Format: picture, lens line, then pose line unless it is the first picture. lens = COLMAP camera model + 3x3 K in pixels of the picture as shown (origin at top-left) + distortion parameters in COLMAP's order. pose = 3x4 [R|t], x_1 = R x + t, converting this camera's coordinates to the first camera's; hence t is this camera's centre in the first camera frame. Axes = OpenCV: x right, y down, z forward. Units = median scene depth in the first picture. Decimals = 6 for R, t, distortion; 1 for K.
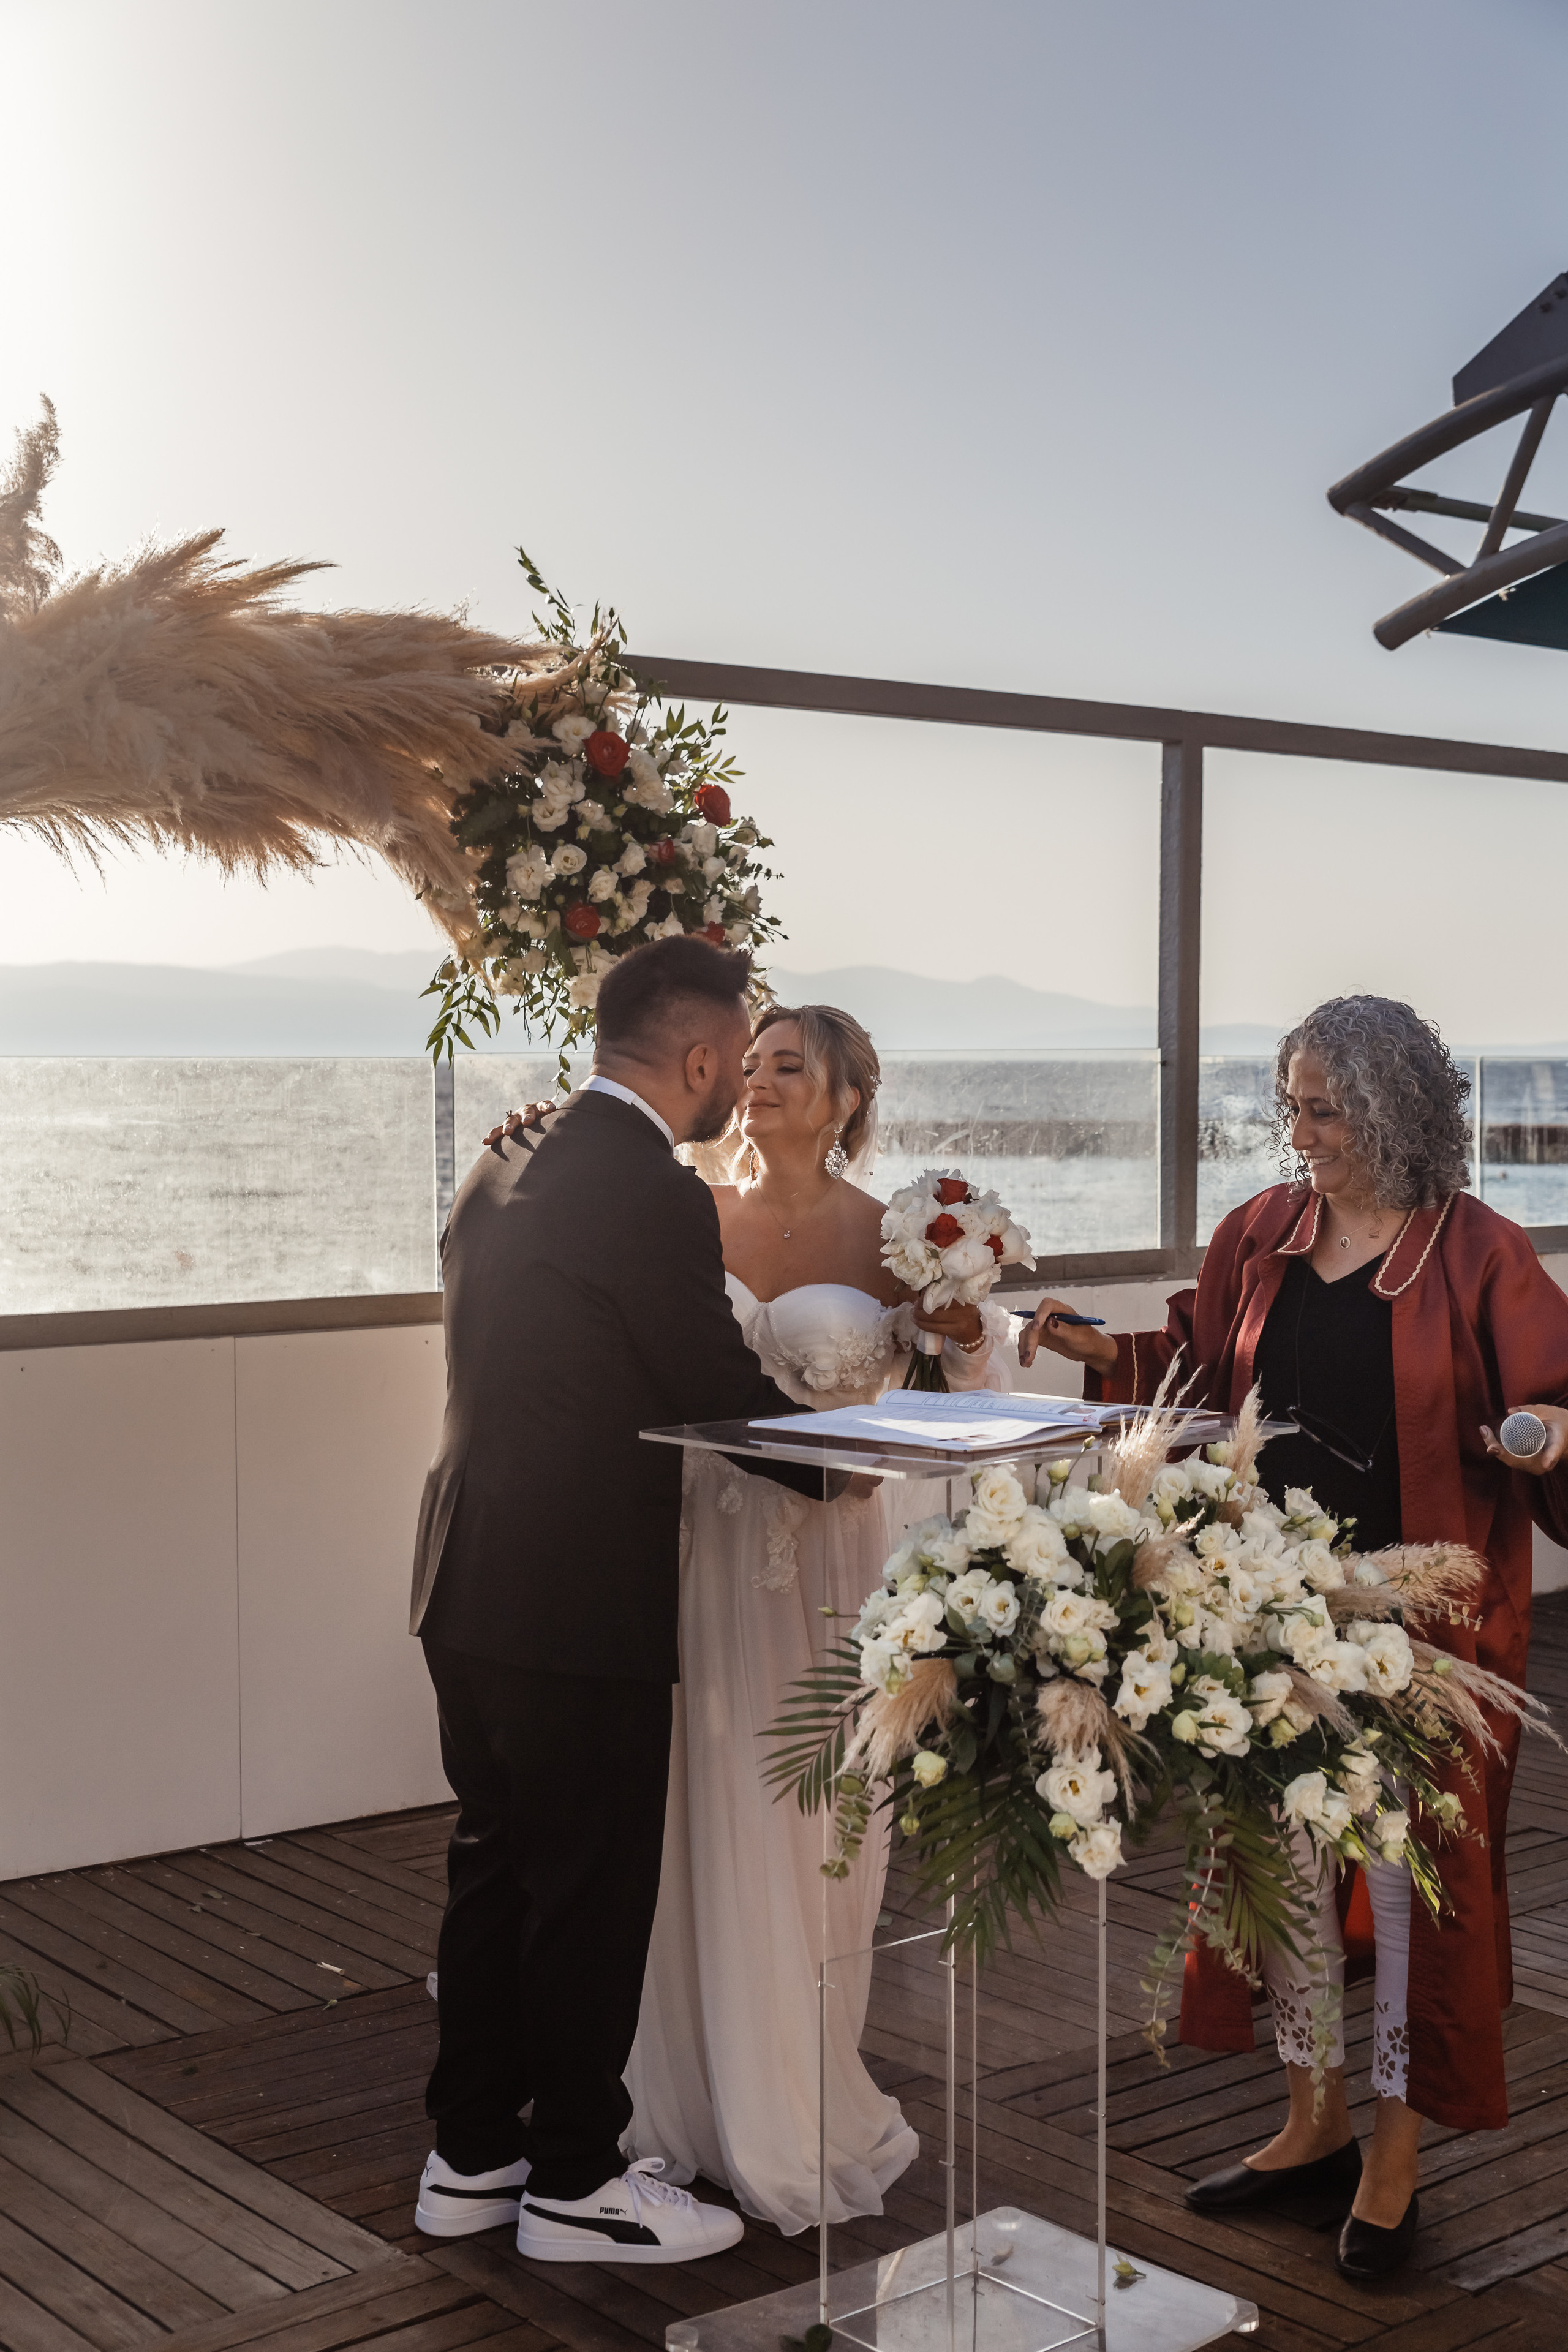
lens RADIAL K [[2864.2, 0, 798.6], [0, 2864.2, 1196.0], [0, 0, 1]] dist [-0.015781, 0.000000]
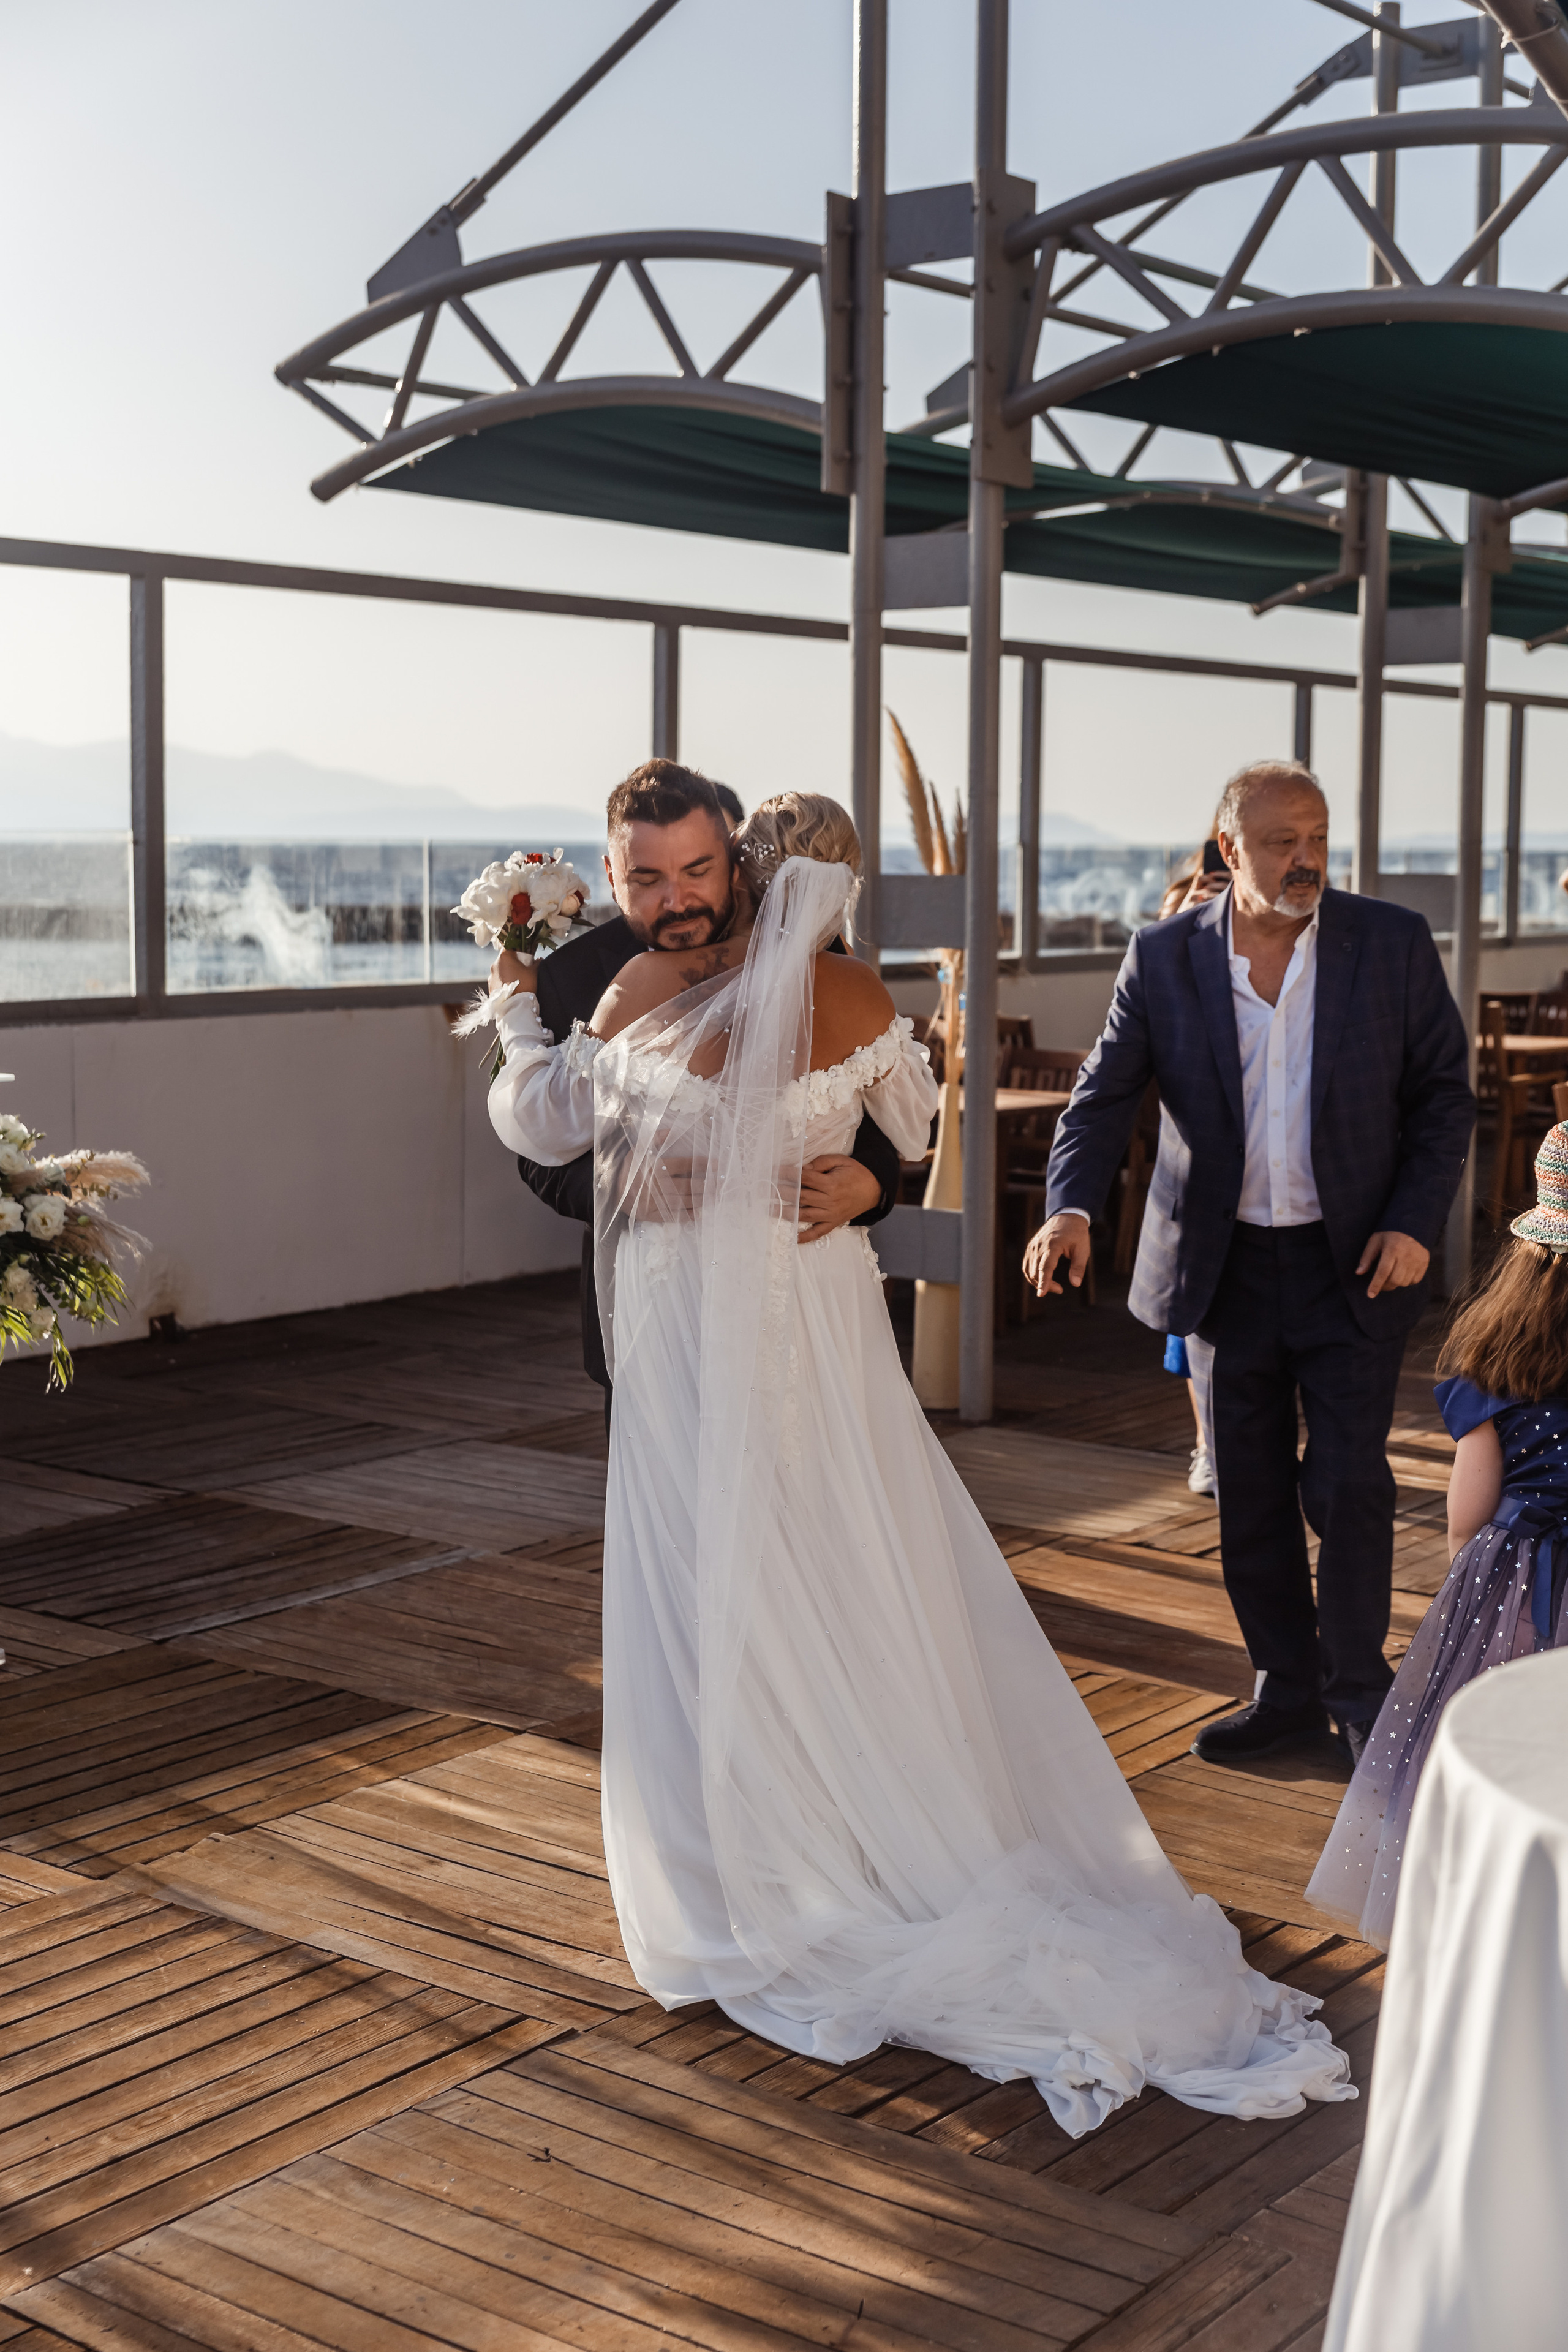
lens RADIAL K [[3076.3, 0, 784.6], [0, 3076.3, 1173.2], [0, 0, 1]] dist [-0.032898, 0.000000]
pose [[0.972380, -0.017843, 0.232720, 0.128009], [0.004030, 0.998208, 0.059696, 0.023661], [-0.233368, -0.057109, 0.970710, -0.470714]]
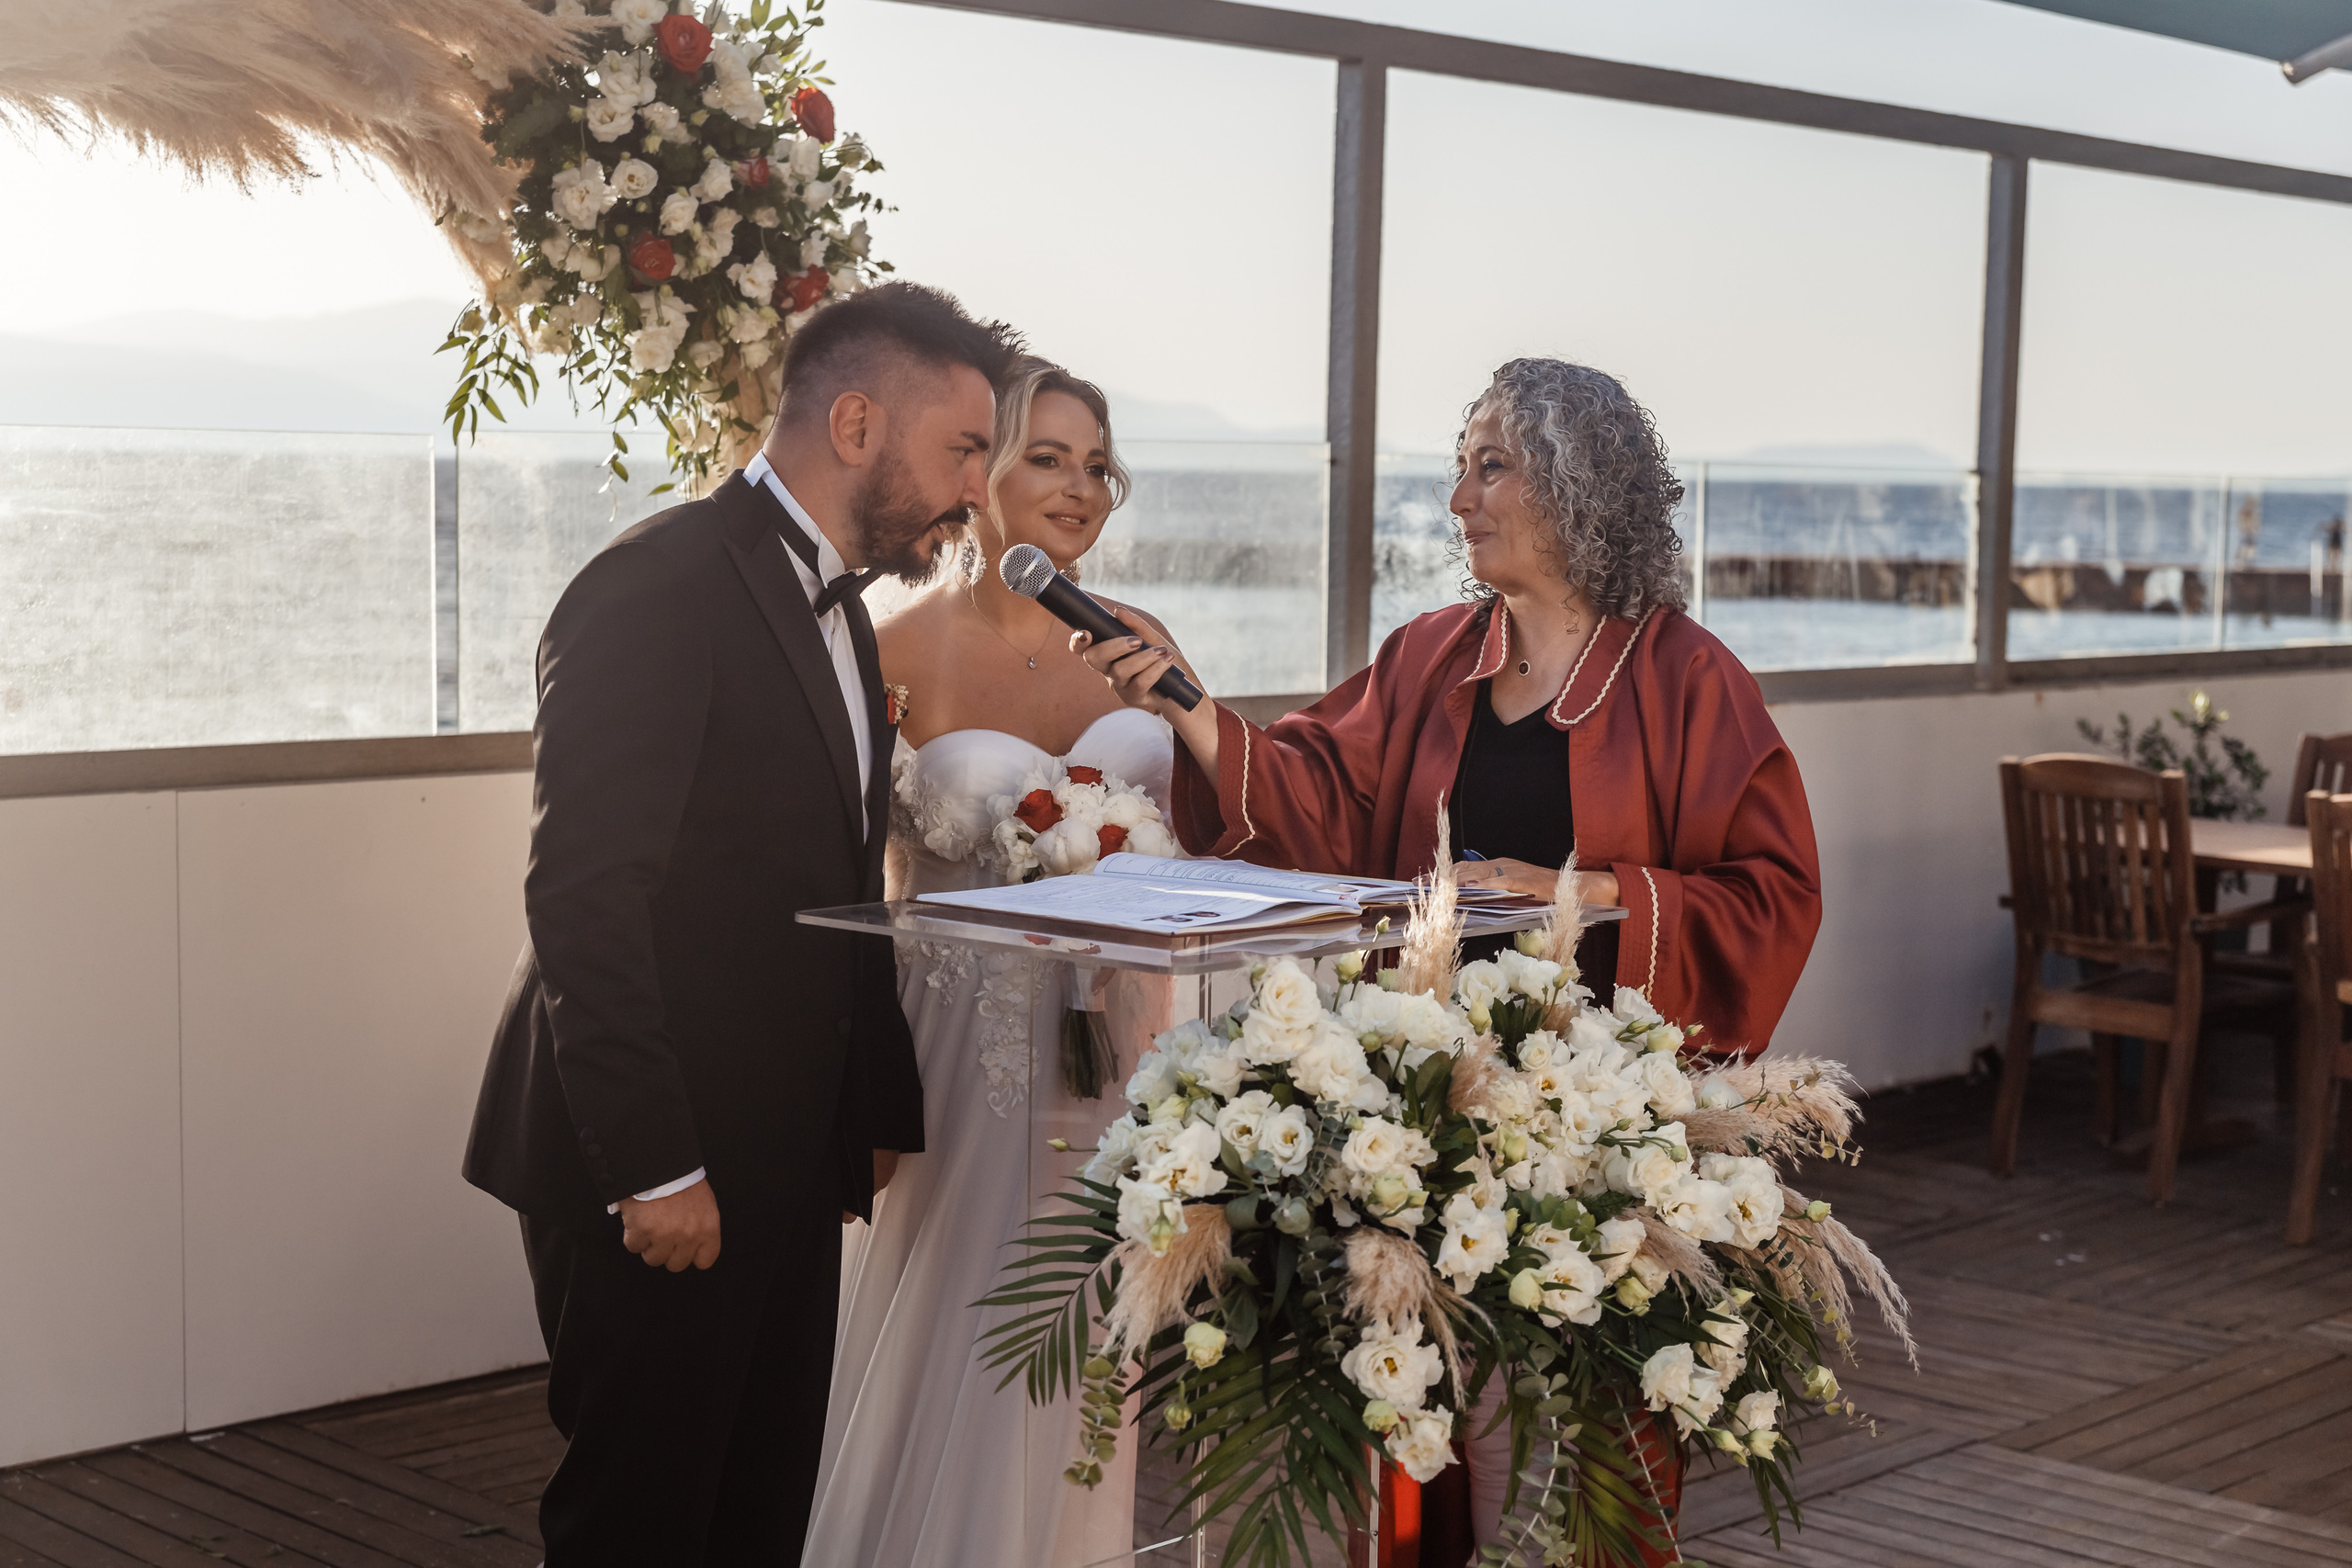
lens RADIAL K [[3488.9, 0, 1165.2], [0, 3488.9, 805.0], [0, 0, 1]] dist [-0.029778, 0.000000]
pose [[0.993419, 0.007158, 0.114316, -0.043602], [-0.012780, 0.998740, 0.048521, 0.004255], [-0.113824, -0.049663, 0.992259, 0.038895]]
